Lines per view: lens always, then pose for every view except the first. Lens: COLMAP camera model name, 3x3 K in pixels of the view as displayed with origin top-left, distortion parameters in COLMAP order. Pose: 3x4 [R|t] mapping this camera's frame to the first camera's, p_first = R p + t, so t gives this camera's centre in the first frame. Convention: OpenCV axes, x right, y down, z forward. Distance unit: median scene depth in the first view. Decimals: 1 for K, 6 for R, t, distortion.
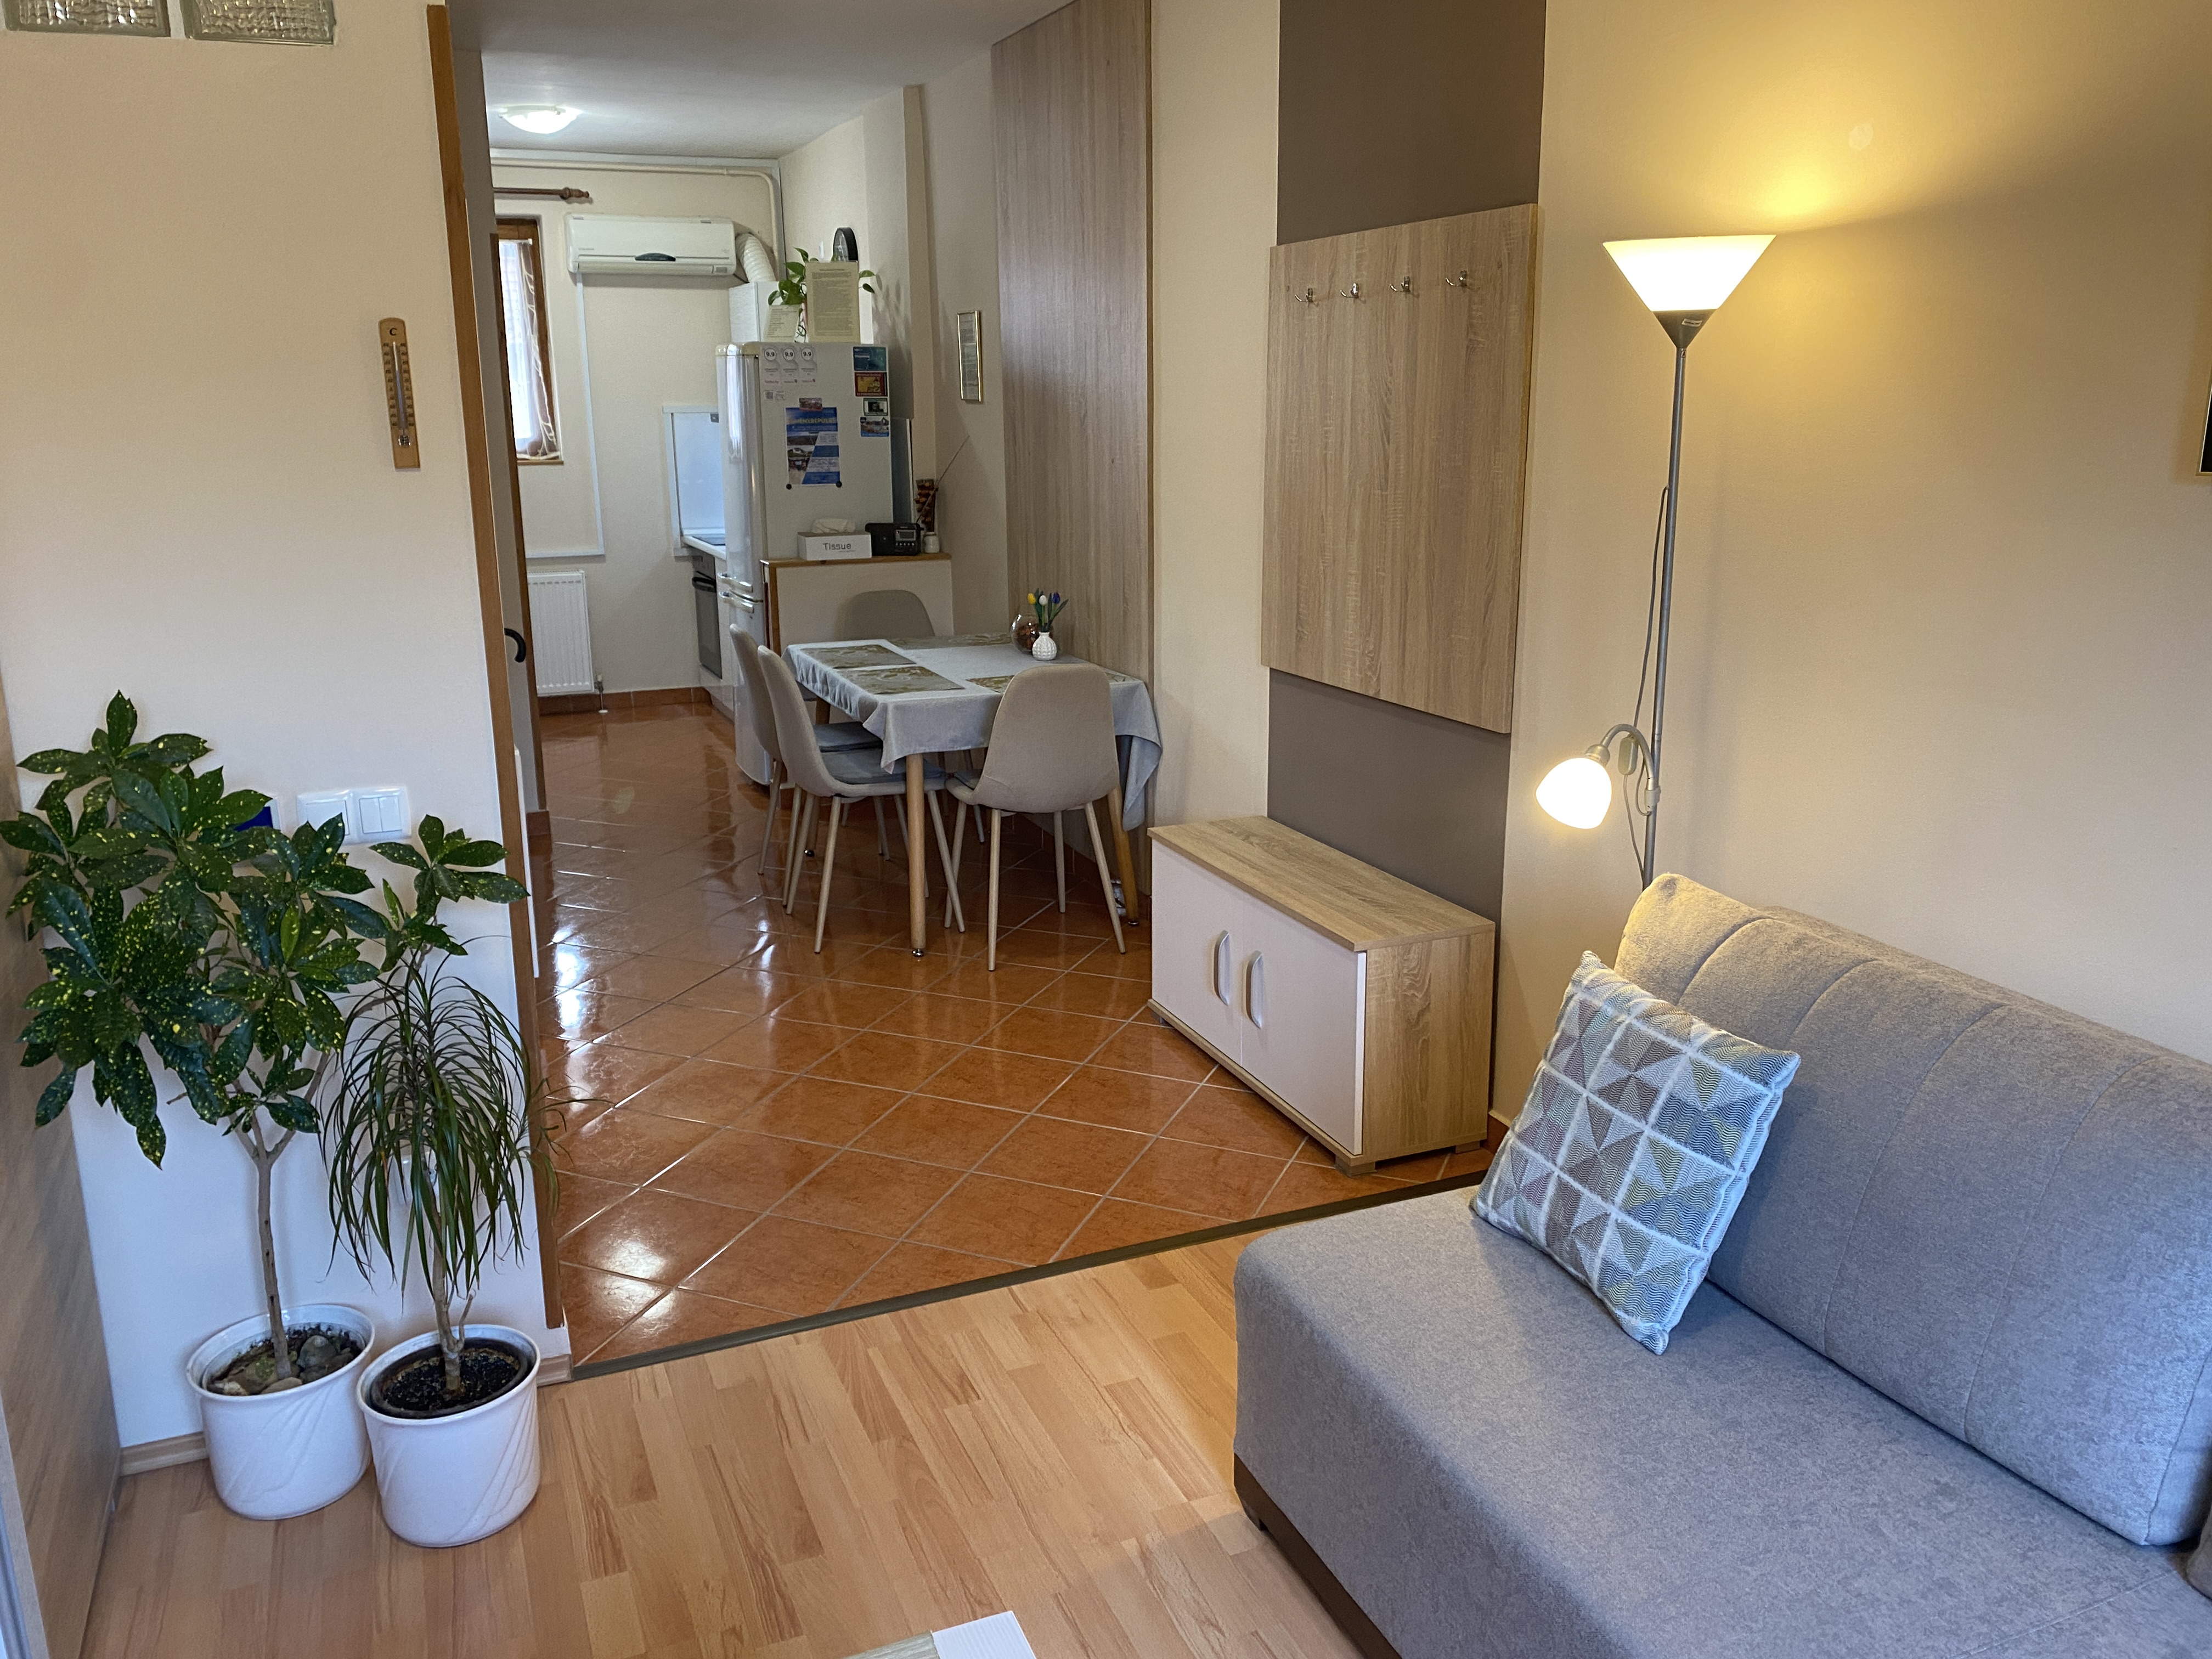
lens RADIAL K [[1660.8, 0, 1071.0], [0, 1660.8, 809.6], [0, 0, 1]] dist [0.031016, -0.050458]
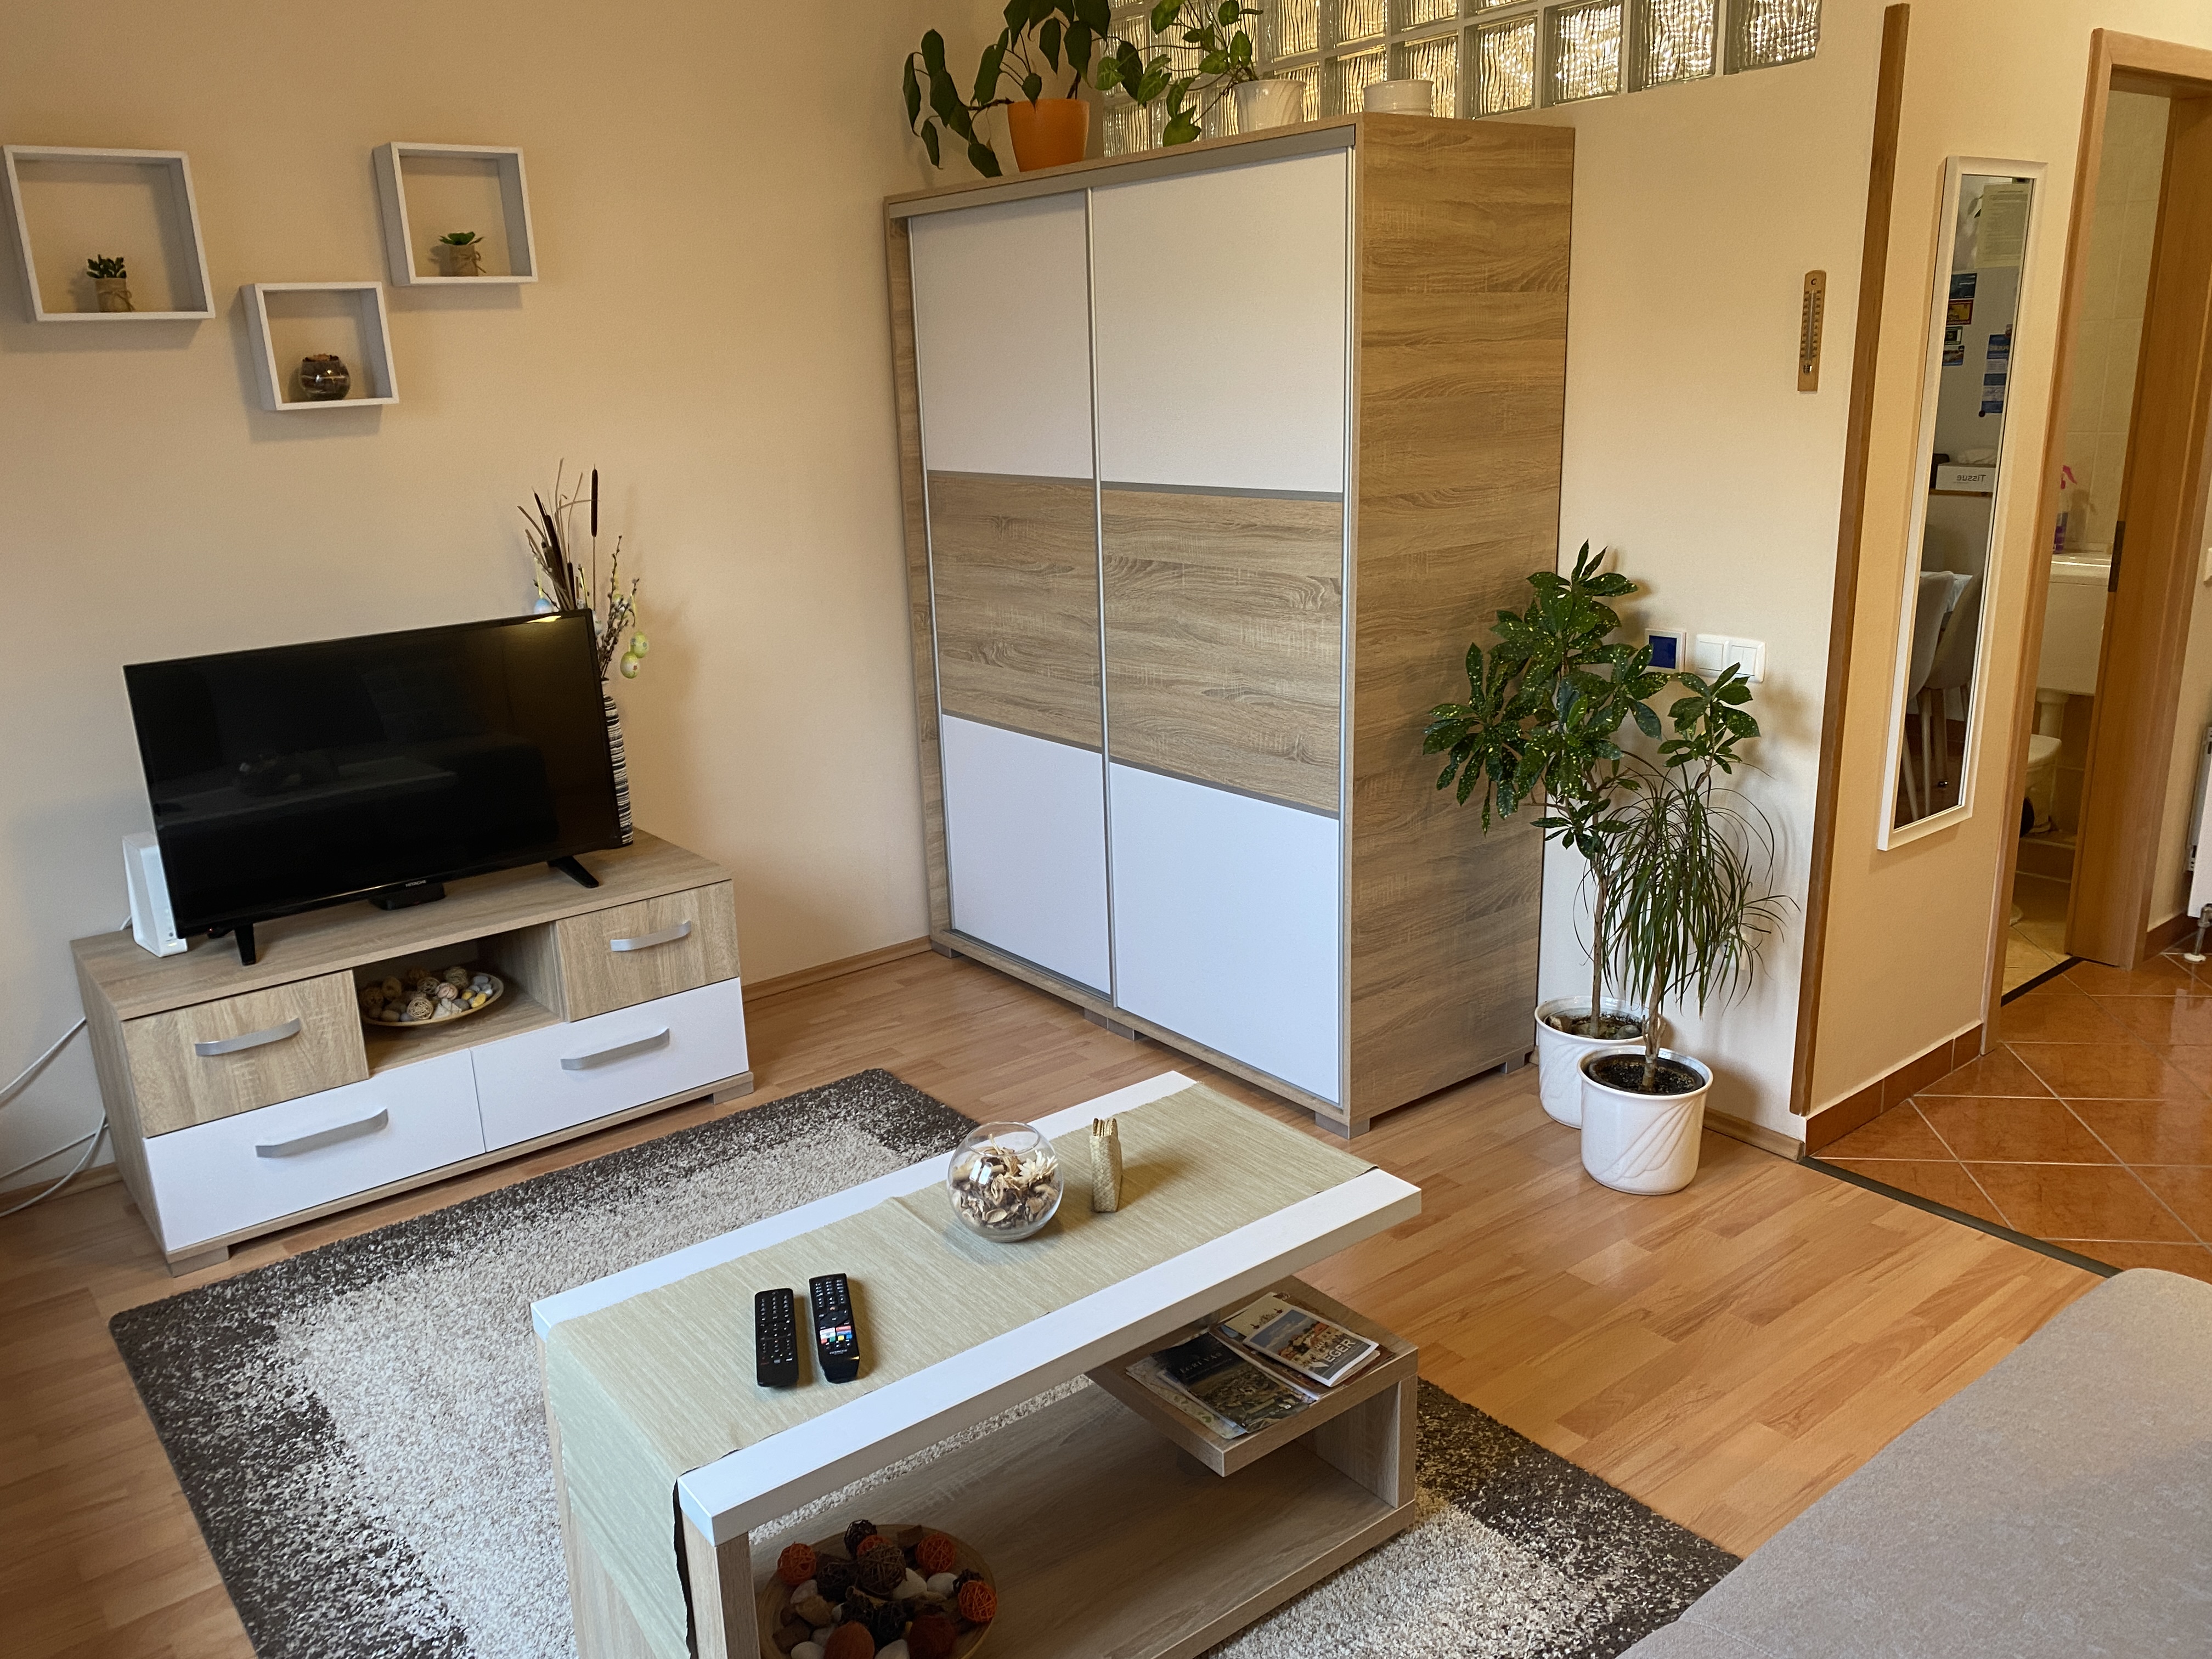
lens RADIAL K [[1709.5, 0, 1046.0], [0, 1709.5, 815.2], [0, 0, 1]] dist [0.014795, 0.002216]
pose [[0.244831, 0.250928, -0.936532, 0.759017], [-0.192056, 0.959341, 0.206832, -0.054581], [0.950354, 0.129227, 0.283069, 0.123937]]
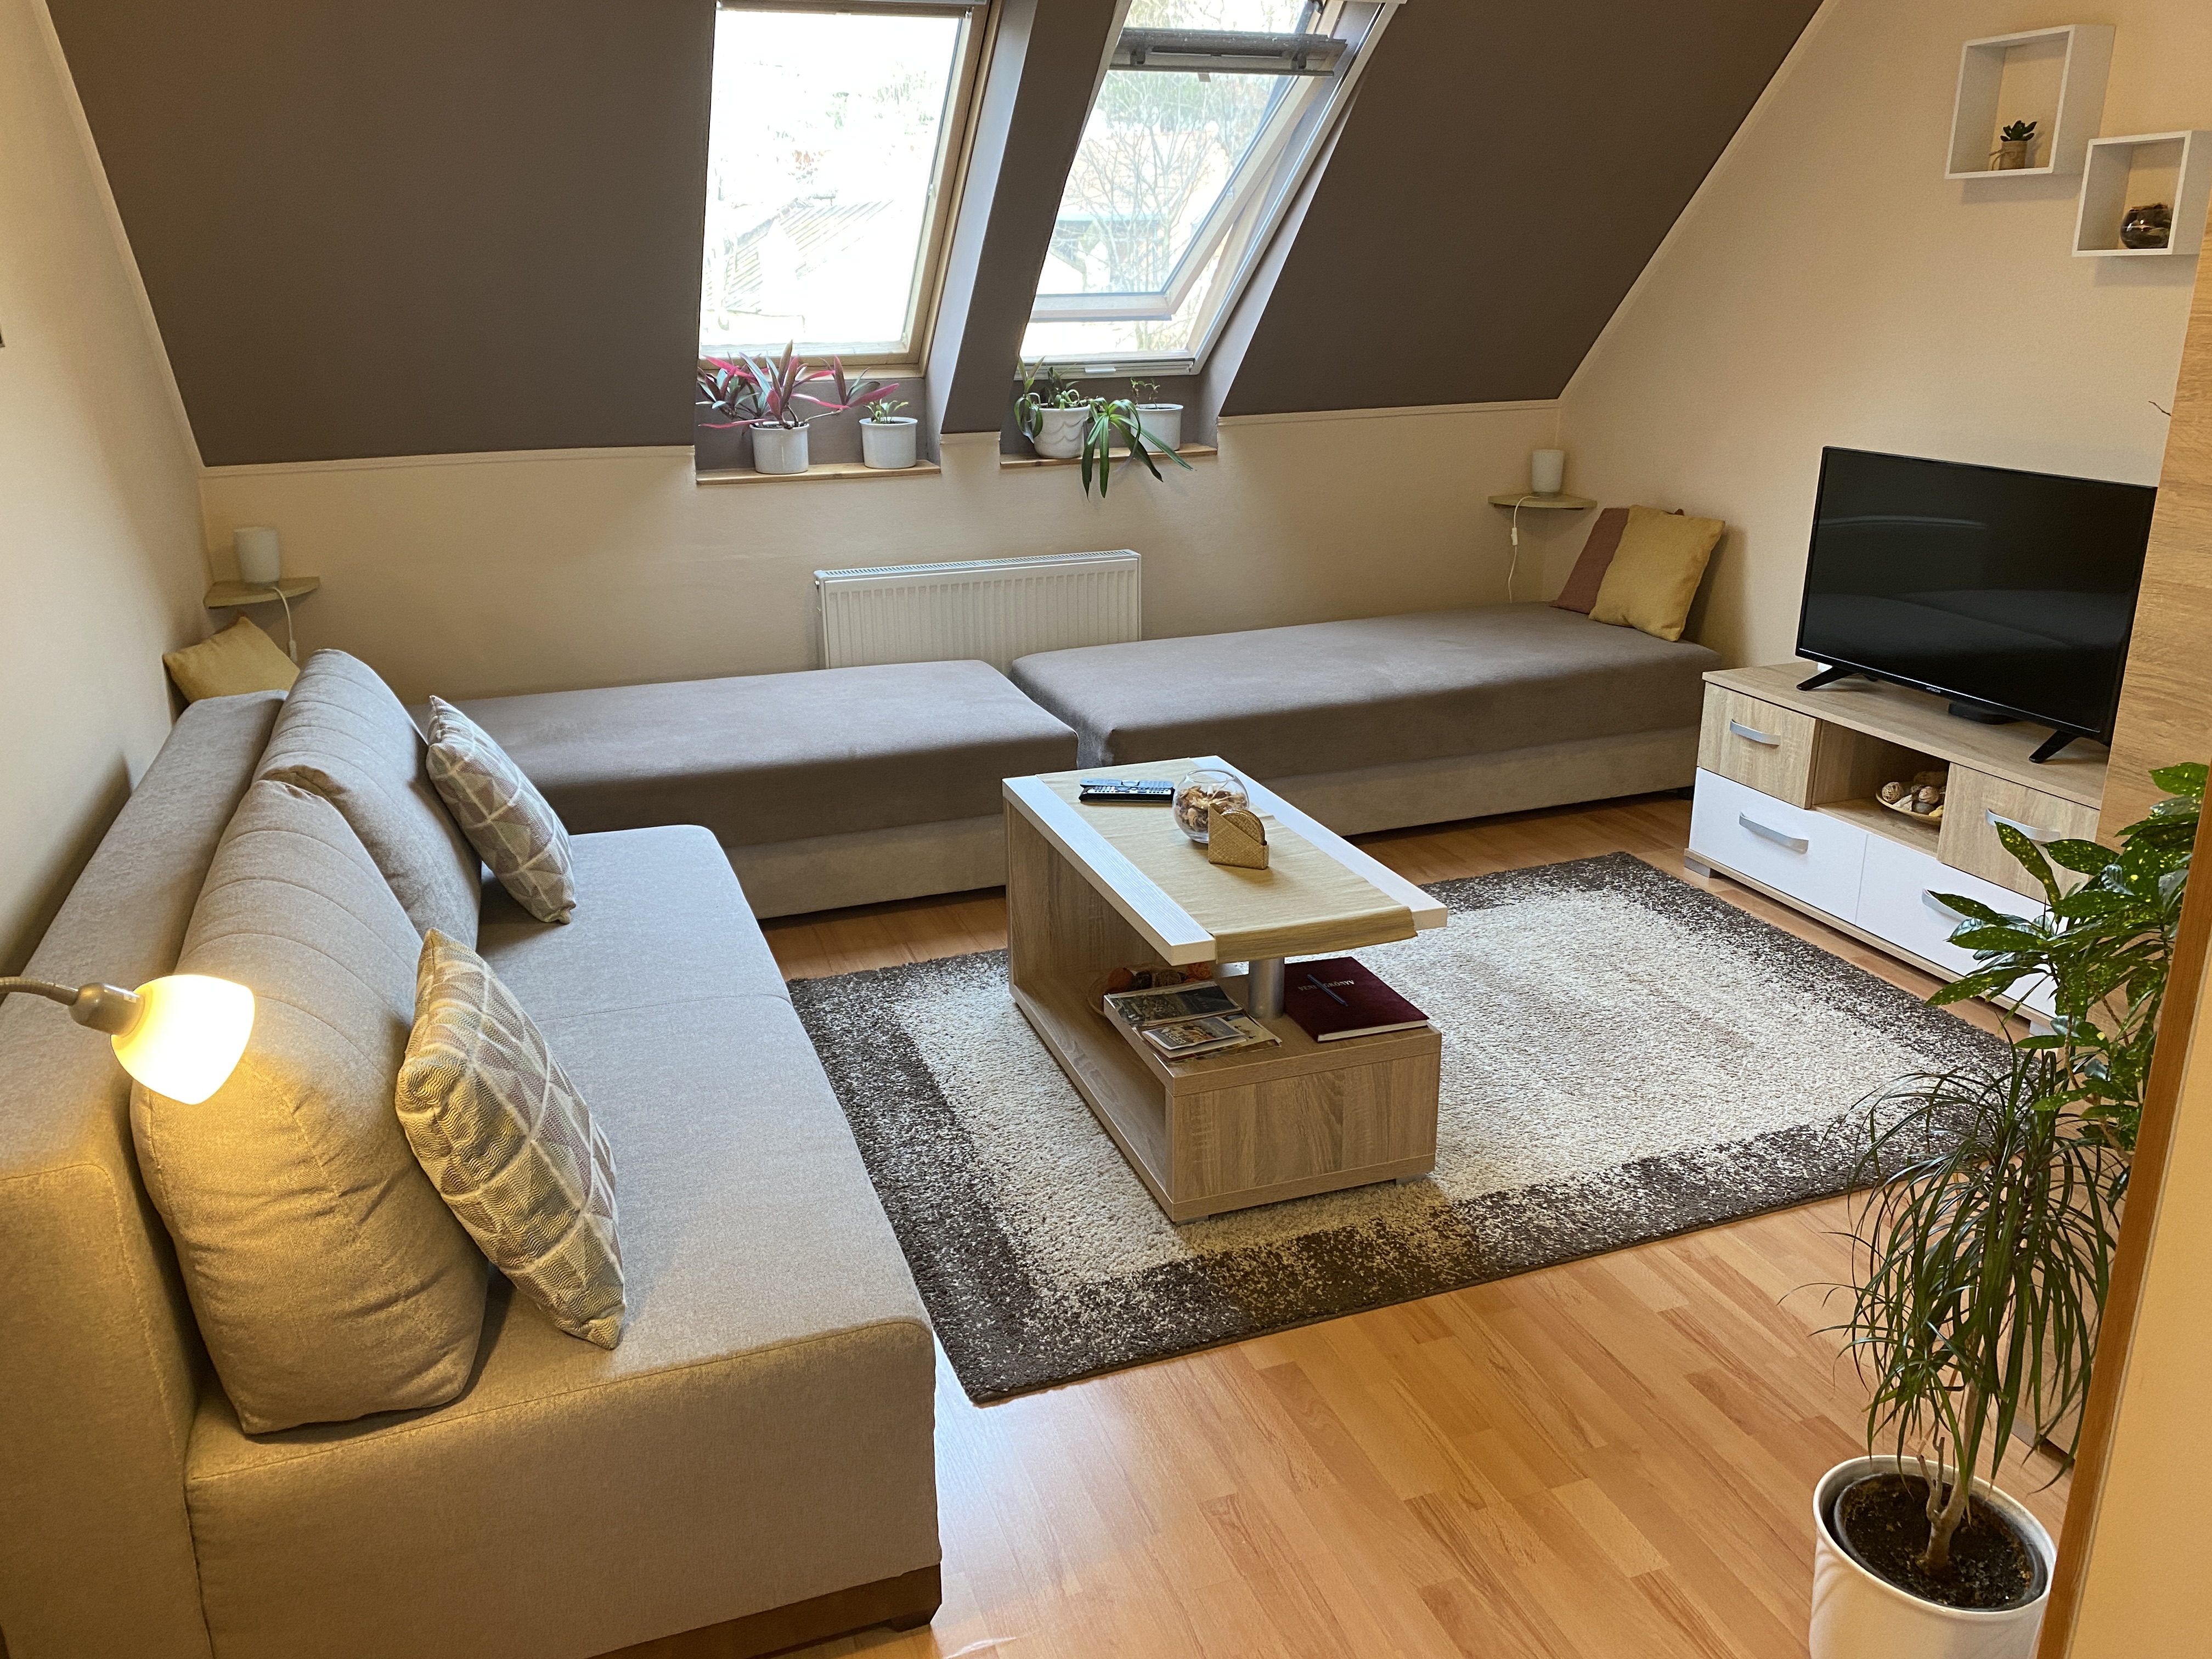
lens RADIAL K [[1667.8, 0, 1101.0], [0, 1667.8, 792.5], [0, 0, 1]] dist [0.080034, -0.115479]
pose [[-0.998373, 0.005130, 0.056795, -0.031960], [0.033895, 0.854322, 0.518639, -0.379082], [-0.045861, 0.519720, -0.853105, 1.518854]]
